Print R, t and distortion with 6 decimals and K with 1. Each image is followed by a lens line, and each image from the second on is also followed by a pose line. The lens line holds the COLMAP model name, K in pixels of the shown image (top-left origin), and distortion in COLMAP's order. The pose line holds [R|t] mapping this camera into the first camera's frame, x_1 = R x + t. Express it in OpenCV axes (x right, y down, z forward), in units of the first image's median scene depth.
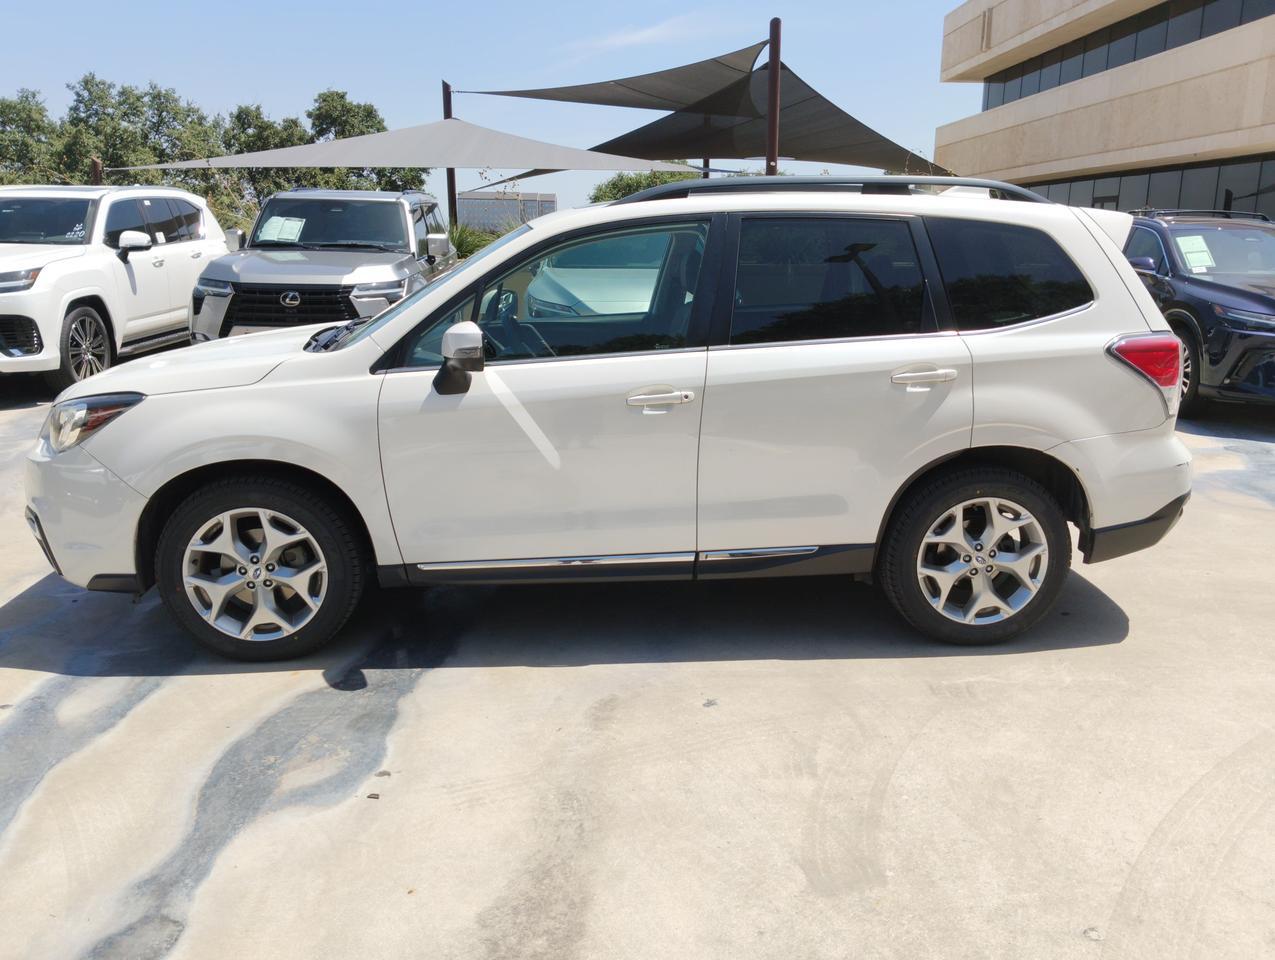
lens RADIAL K [[978.5, 0, 649.3], [0, 978.5, 478.7], [0, 0, 1]] dist [0.066443, -0.098750]
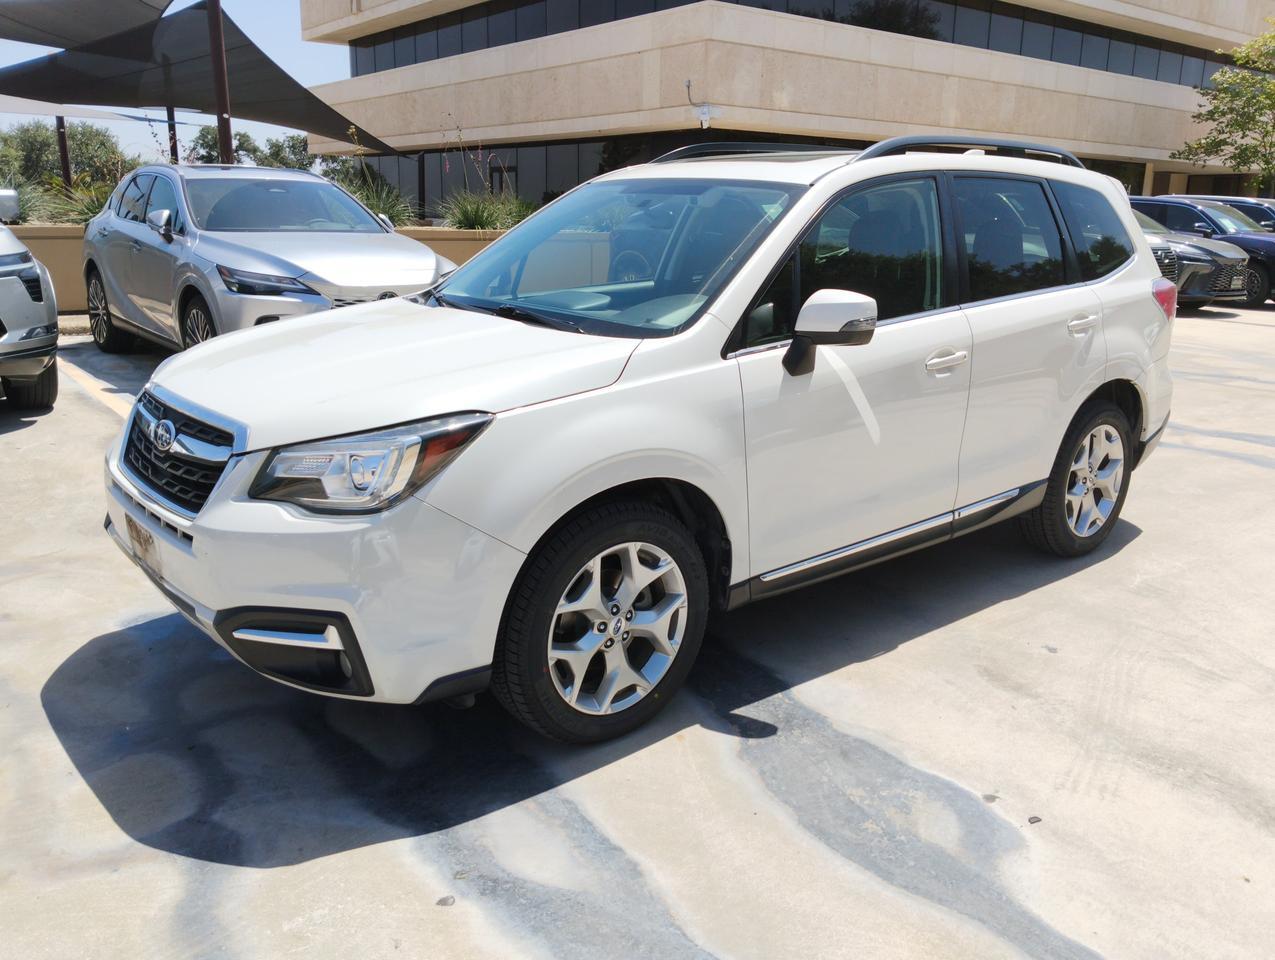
lens RADIAL K [[978.5, 0, 649.3], [0, 978.5, 478.7], [0, 0, 1]] dist [0.066443, -0.098750]
pose [[0.830430, -0.144472, 0.538065, -0.783833], [0.126730, 0.989458, 0.070083, -0.071649], [-0.542518, 0.009990, 0.839985, 0.335975]]
